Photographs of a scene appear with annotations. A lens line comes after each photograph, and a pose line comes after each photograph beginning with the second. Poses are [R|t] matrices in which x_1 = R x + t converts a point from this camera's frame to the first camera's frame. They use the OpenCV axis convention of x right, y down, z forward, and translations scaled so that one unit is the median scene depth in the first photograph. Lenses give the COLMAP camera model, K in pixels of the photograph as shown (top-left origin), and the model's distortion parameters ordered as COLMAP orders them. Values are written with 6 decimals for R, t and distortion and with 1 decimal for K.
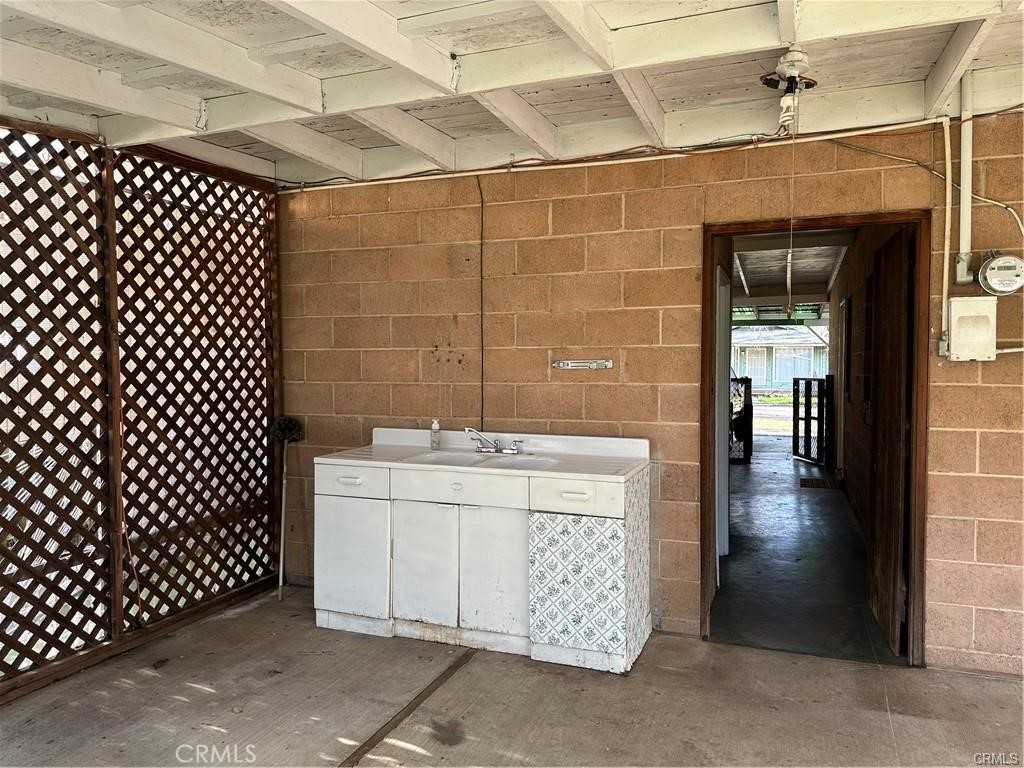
lens RADIAL K [[721.9, 0, 512.0], [0, 721.9, 384.0], [0, 0, 1]] dist [0.149631, -0.185525]
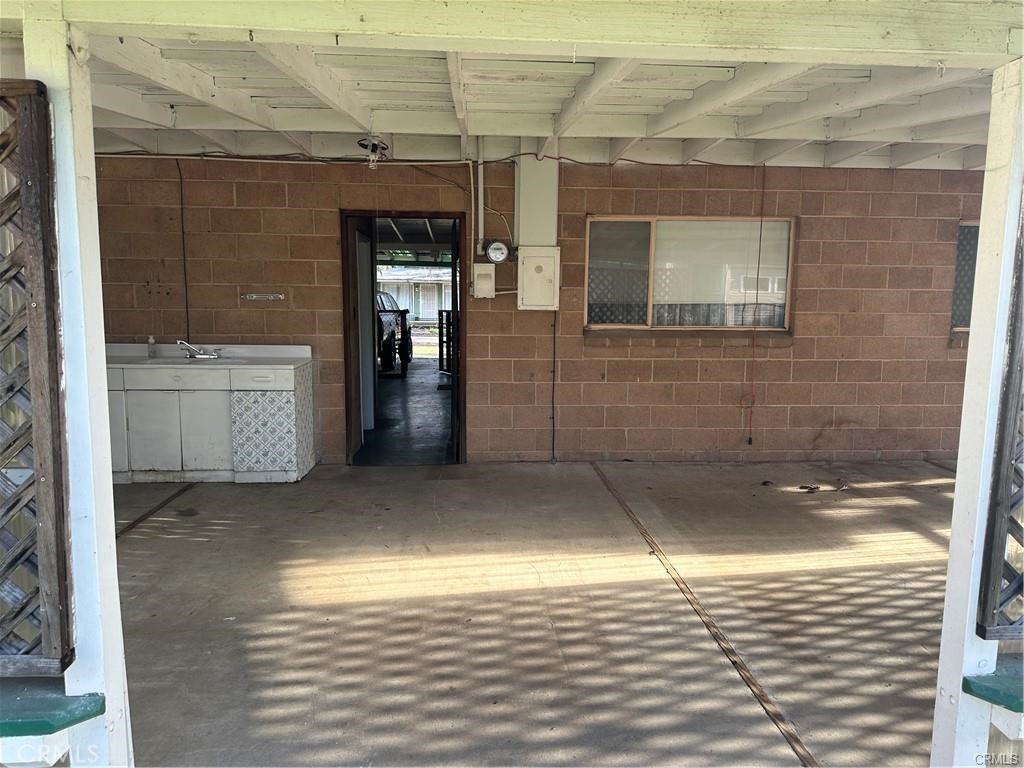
lens RADIAL K [[722.5, 0, 526.5], [0, 722.5, 388.8], [0, 0, 1]] dist [0.150833, -0.297711]
pose [[0.903909, -0.045357, 0.425314, -0.066287], [0.004106, 0.995236, 0.097410, 0.017387], [-0.427706, -0.086304, 0.899788, -0.633296]]
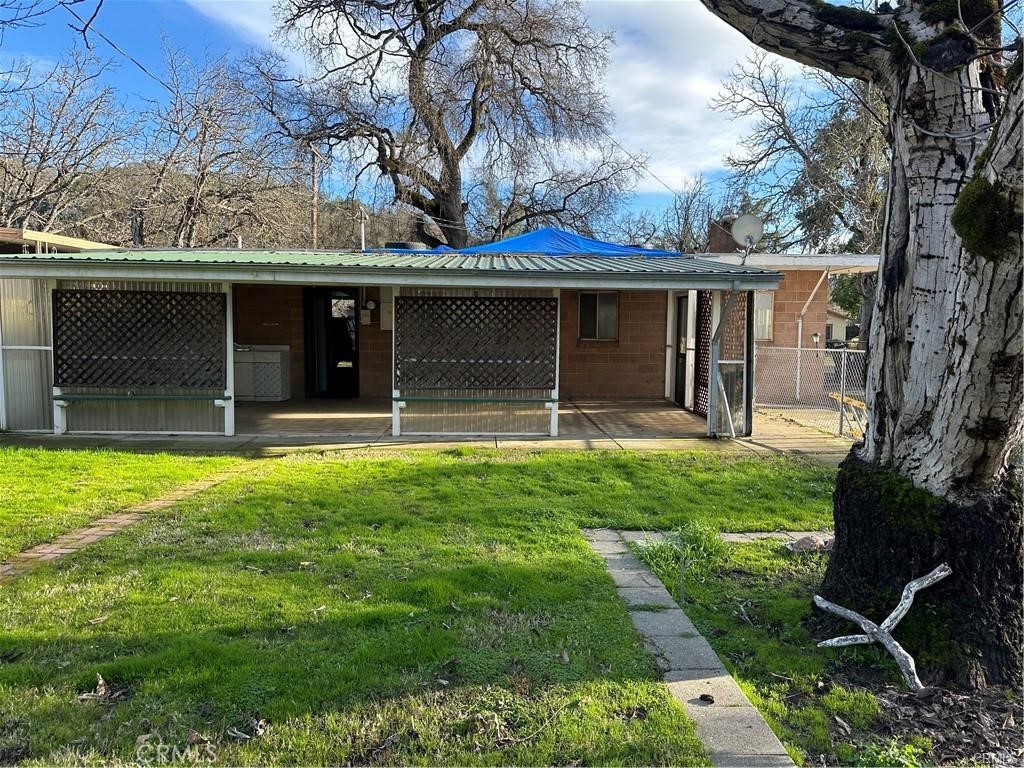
lens RADIAL K [[721.9, 0, 512.0], [0, 721.9, 384.0], [0, 0, 1]] dist [0.149631, -0.185525]
pose [[0.921474, -0.025210, 0.387620, -0.206162], [0.002132, 0.998205, 0.059853, 0.053356], [-0.388433, -0.054327, 0.919874, -2.799240]]
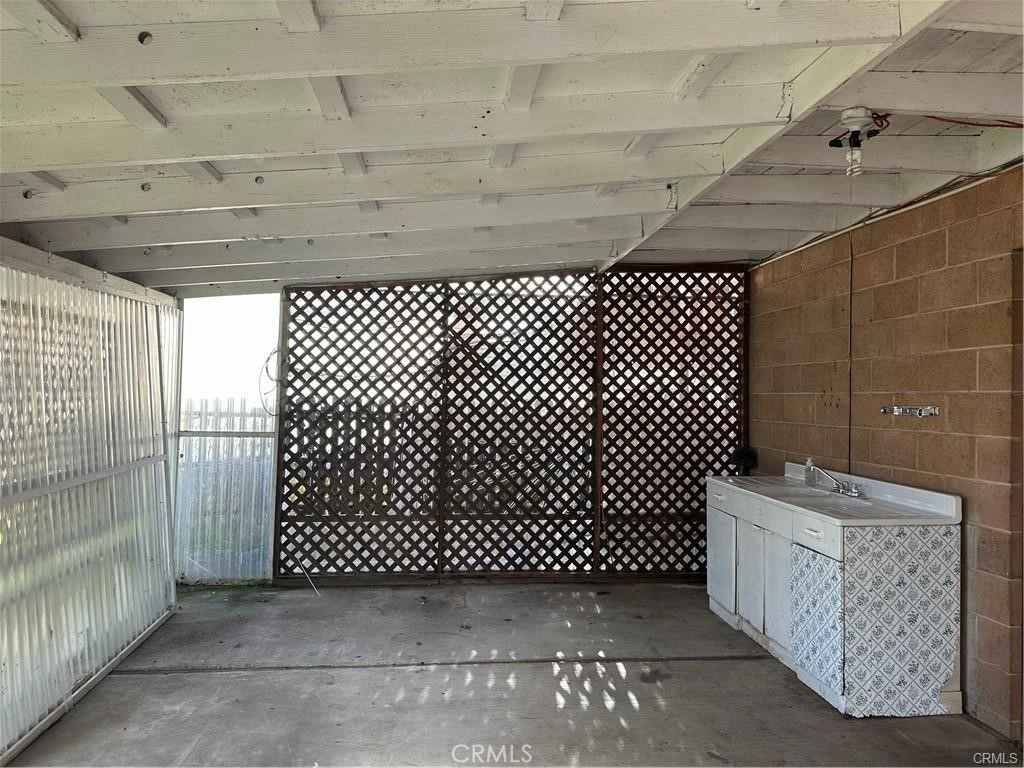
lens RADIAL K [[721.9, 0, 512.0], [0, 721.9, 384.0], [0, 0, 1]] dist [0.149631, -0.185525]
pose [[0.455669, -0.007312, -0.890119, 0.753977], [-0.043573, 0.998584, -0.030509, -0.010073], [0.889082, 0.052687, 0.454705, 0.090207]]
